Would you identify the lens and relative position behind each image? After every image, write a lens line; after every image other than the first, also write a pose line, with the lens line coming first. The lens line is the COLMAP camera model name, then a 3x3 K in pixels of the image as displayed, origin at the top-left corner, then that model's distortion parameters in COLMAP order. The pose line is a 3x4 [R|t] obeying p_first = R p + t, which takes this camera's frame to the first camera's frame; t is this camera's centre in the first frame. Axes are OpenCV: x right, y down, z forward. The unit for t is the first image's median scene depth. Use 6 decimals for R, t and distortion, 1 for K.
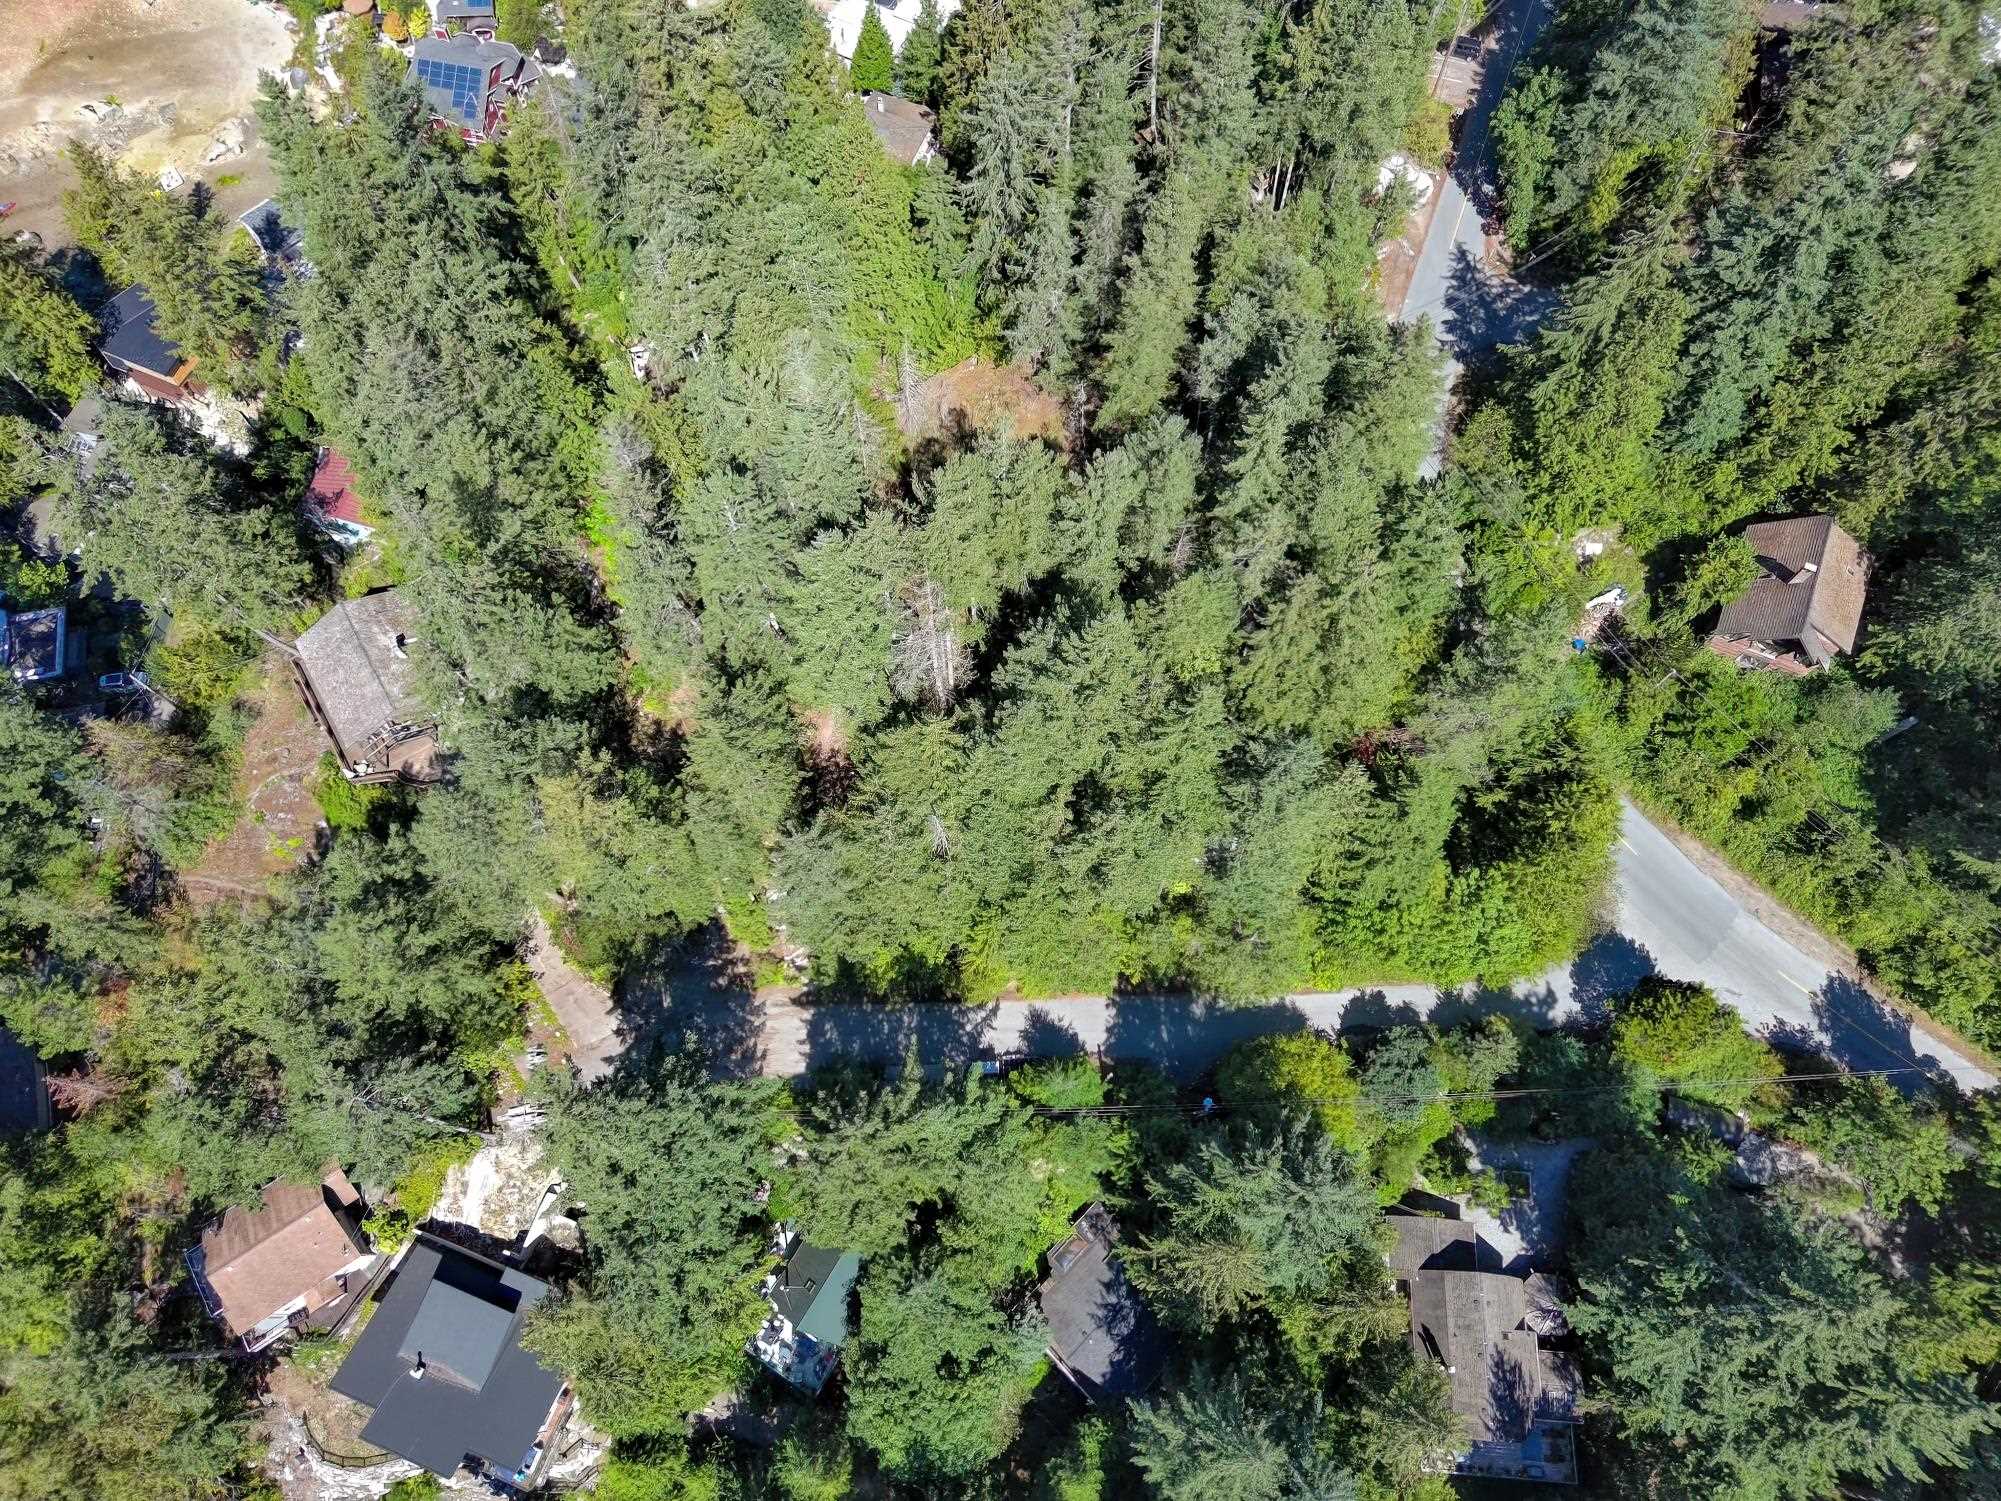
lens RADIAL K [[1346.7, 0, 996.0], [0, 1346.7, 746.9], [0, 0, 1]] dist [0.063292, -0.028420]
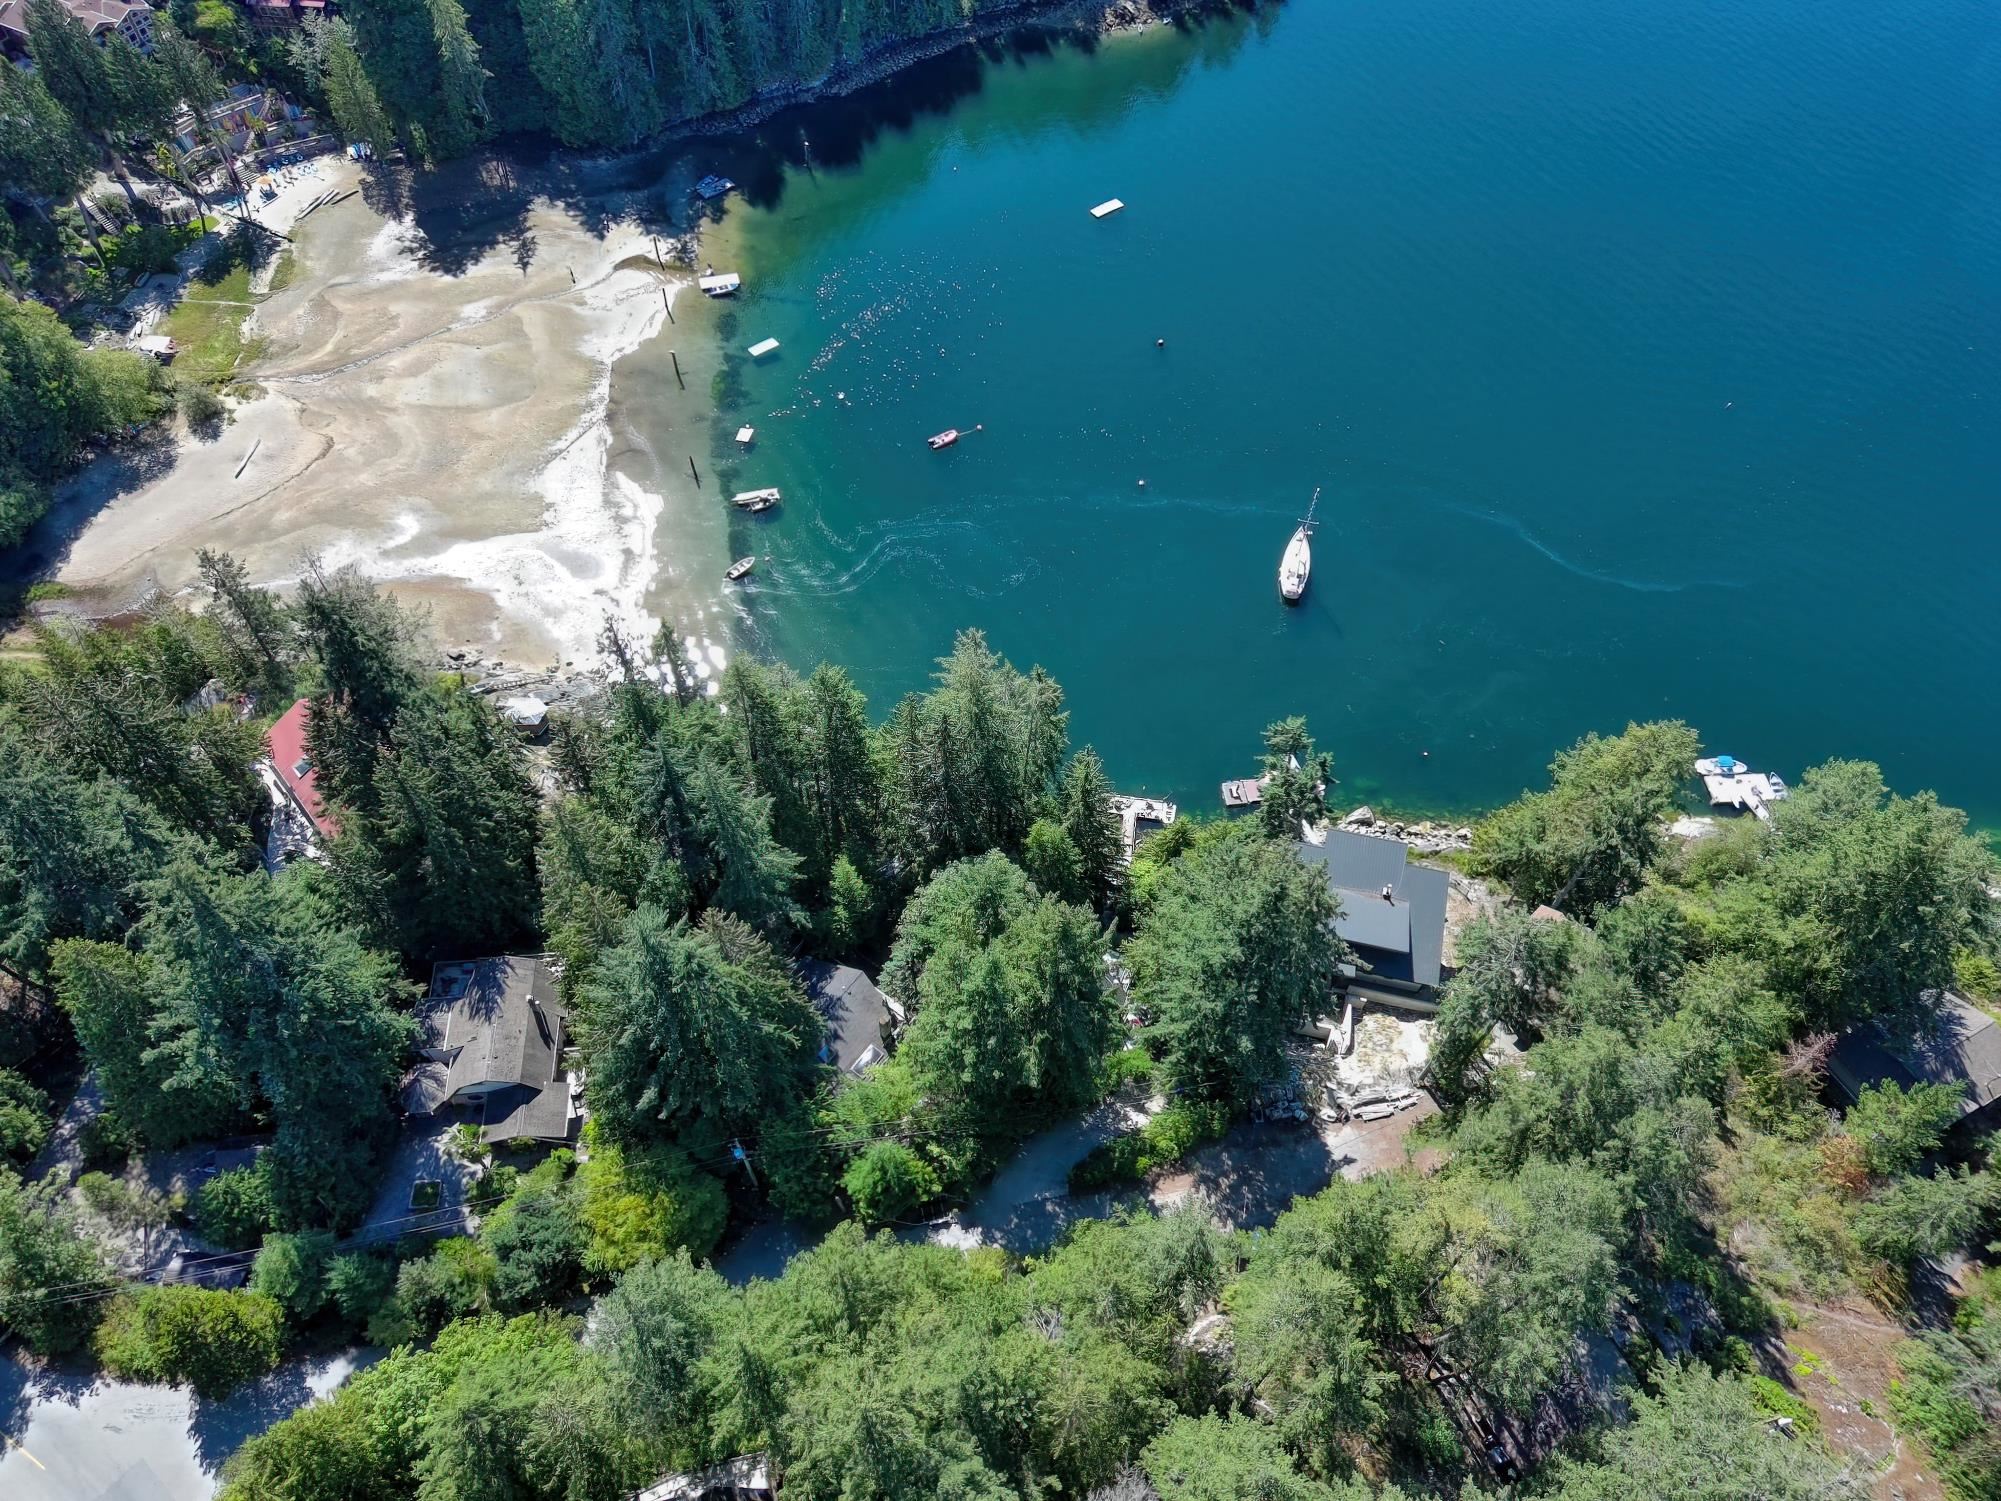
lens RADIAL K [[1342.1, 0, 1000.5], [0, 1342.1, 750.5], [0, 0, 1]] dist [0.058001, -0.027032]
pose [[-0.988304, 0.112994, -0.102407, 0.031040], [-0.147228, -0.532034, 0.833825, -0.396576], [0.039733, 0.839150, 0.542447, 0.200462]]
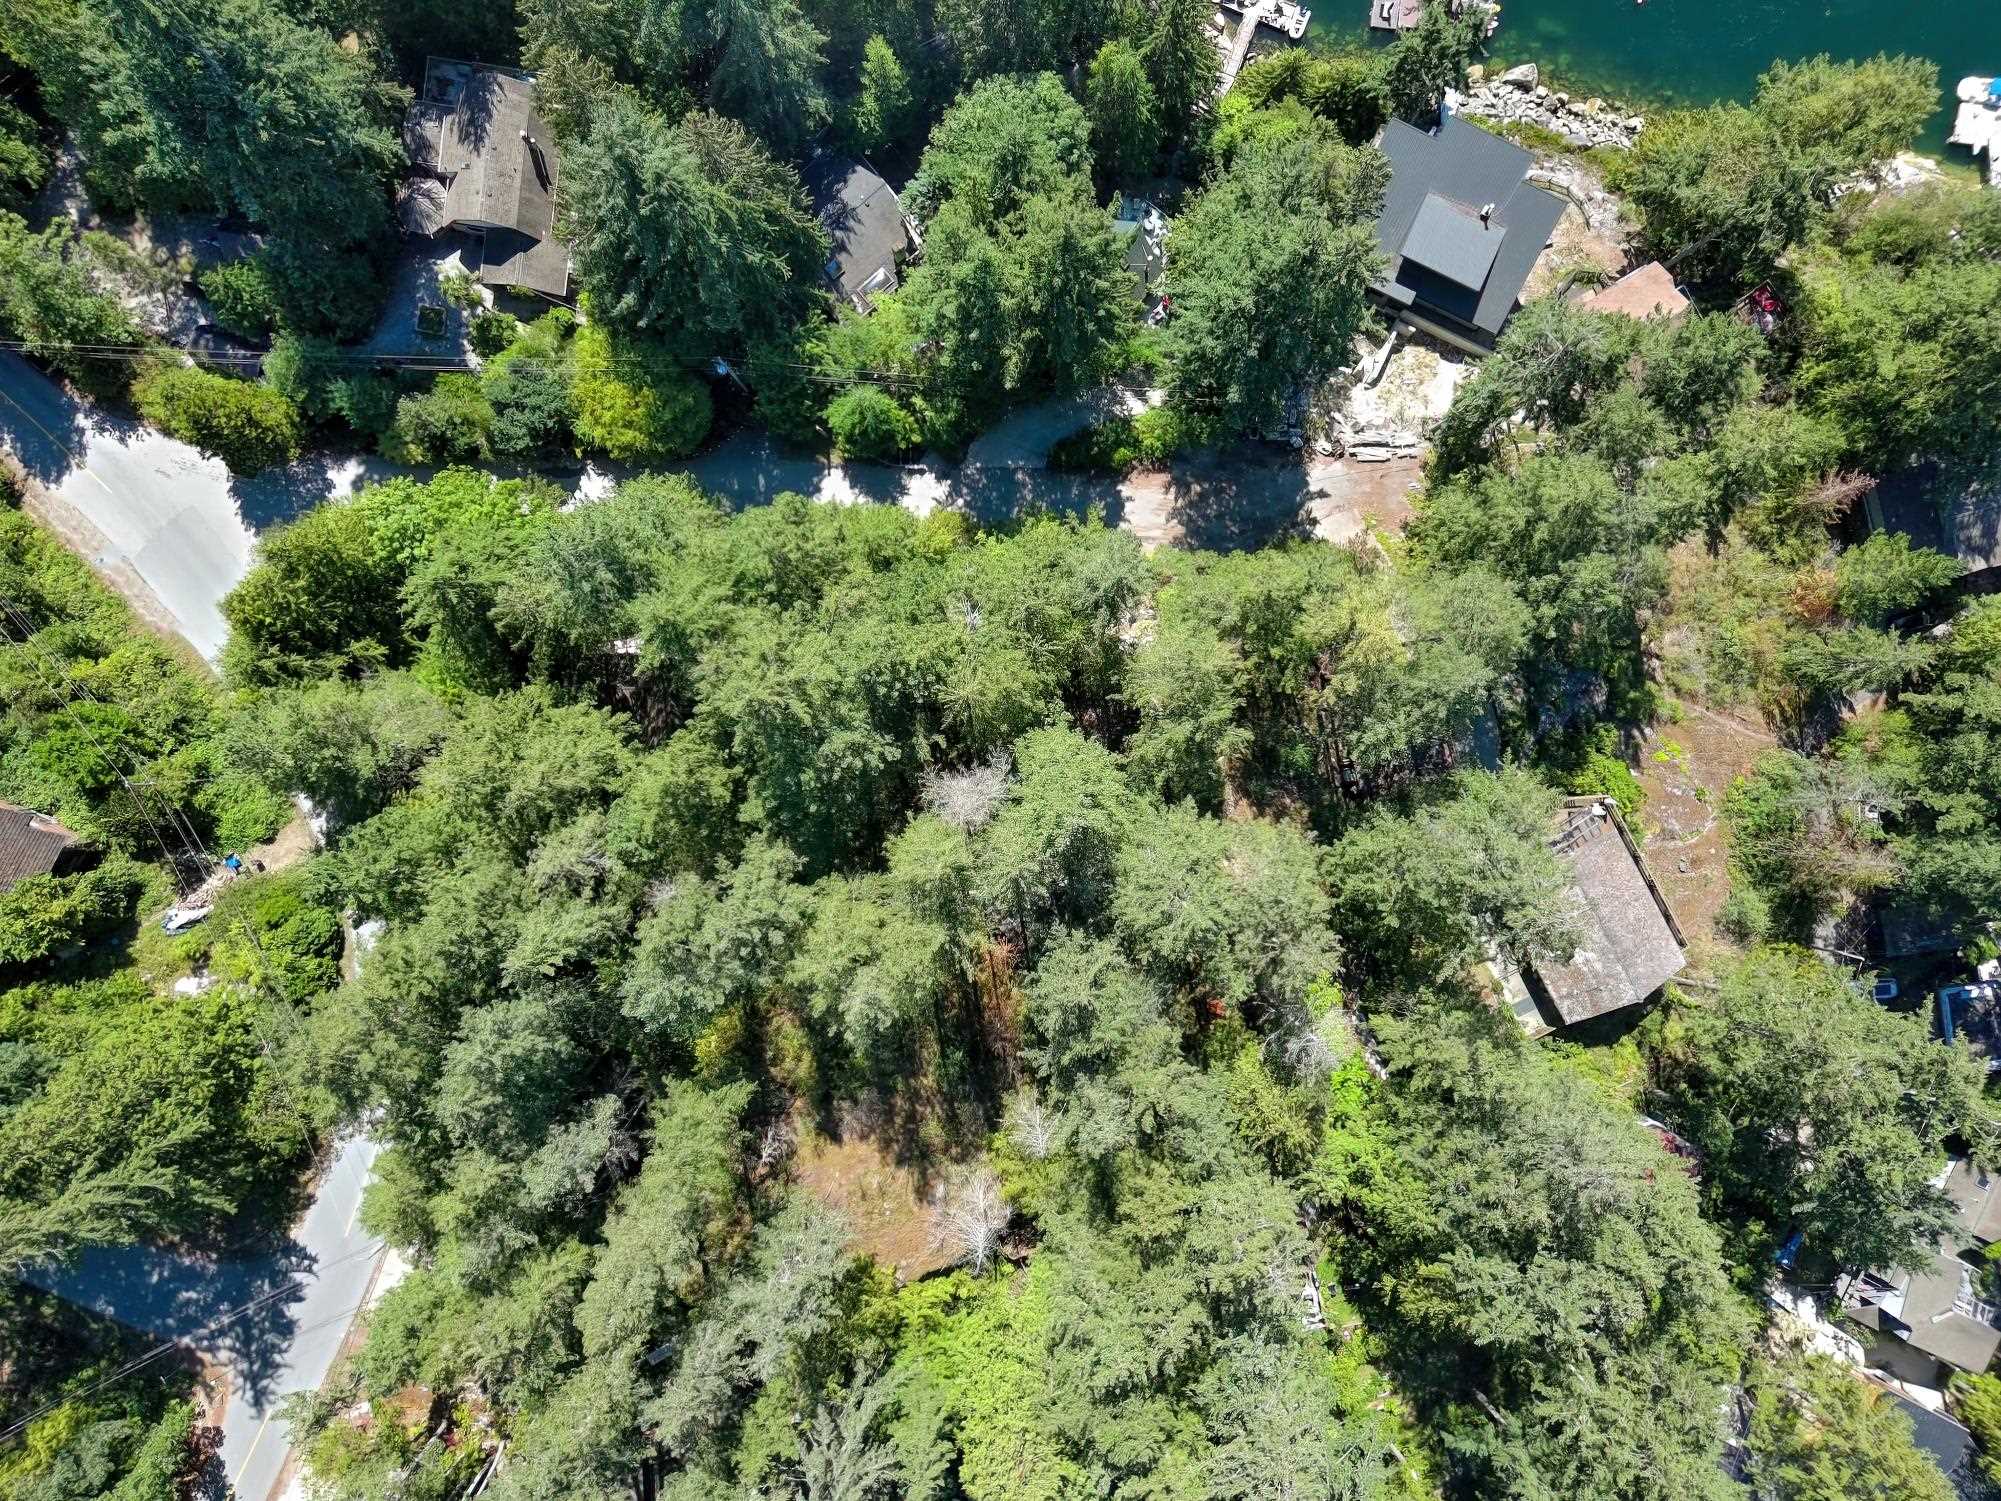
lens RADIAL K [[1346.7, 0, 996.0], [0, 1346.7, 746.9], [0, 0, 1]] dist [0.063292, -0.028420]
pose [[-0.997512, -0.069289, -0.012996, -0.046115], [0.060274, -0.933853, 0.352543, -0.305549], [-0.036564, 0.350882, 0.935705, 0.142754]]
